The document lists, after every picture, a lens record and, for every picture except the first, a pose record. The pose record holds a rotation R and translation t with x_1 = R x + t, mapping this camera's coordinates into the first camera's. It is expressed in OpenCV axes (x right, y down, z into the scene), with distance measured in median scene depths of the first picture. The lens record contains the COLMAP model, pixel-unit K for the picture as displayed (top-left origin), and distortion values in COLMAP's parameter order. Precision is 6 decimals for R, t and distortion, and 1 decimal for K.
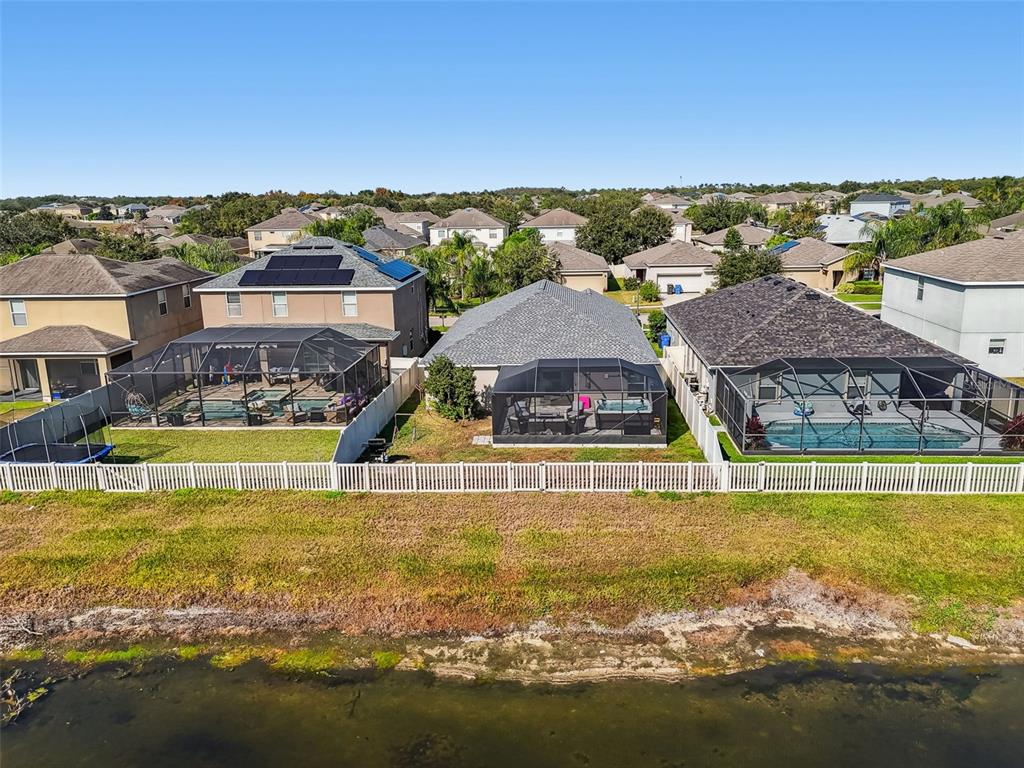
lens RADIAL K [[752.0, 0, 512.0], [0, 752.0, 384.0], [0, 0, 1]] dist [0.070650, -0.060266]
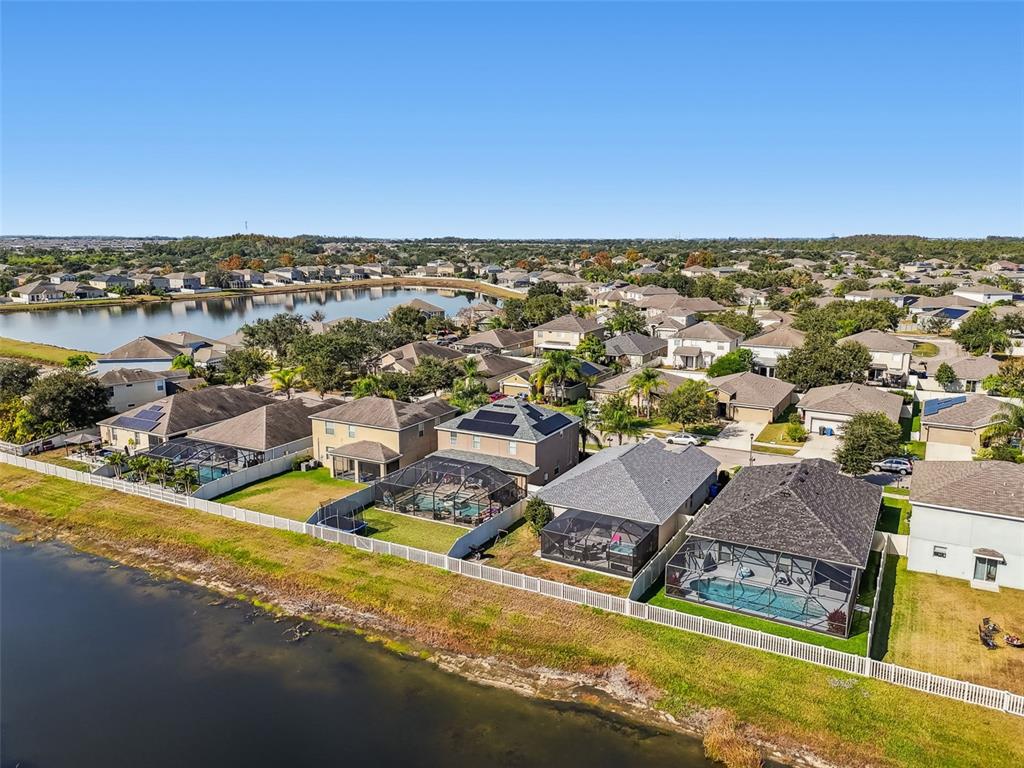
lens RADIAL K [[752.0, 0, 512.0], [0, 752.0, 384.0], [0, 0, 1]] dist [0.070650, -0.060266]
pose [[0.899390, 0.098129, -0.425992, 0.732439], [-0.113598, 0.993466, -0.010989, -0.349332], [0.422130, 0.058275, 0.904660, -0.776934]]
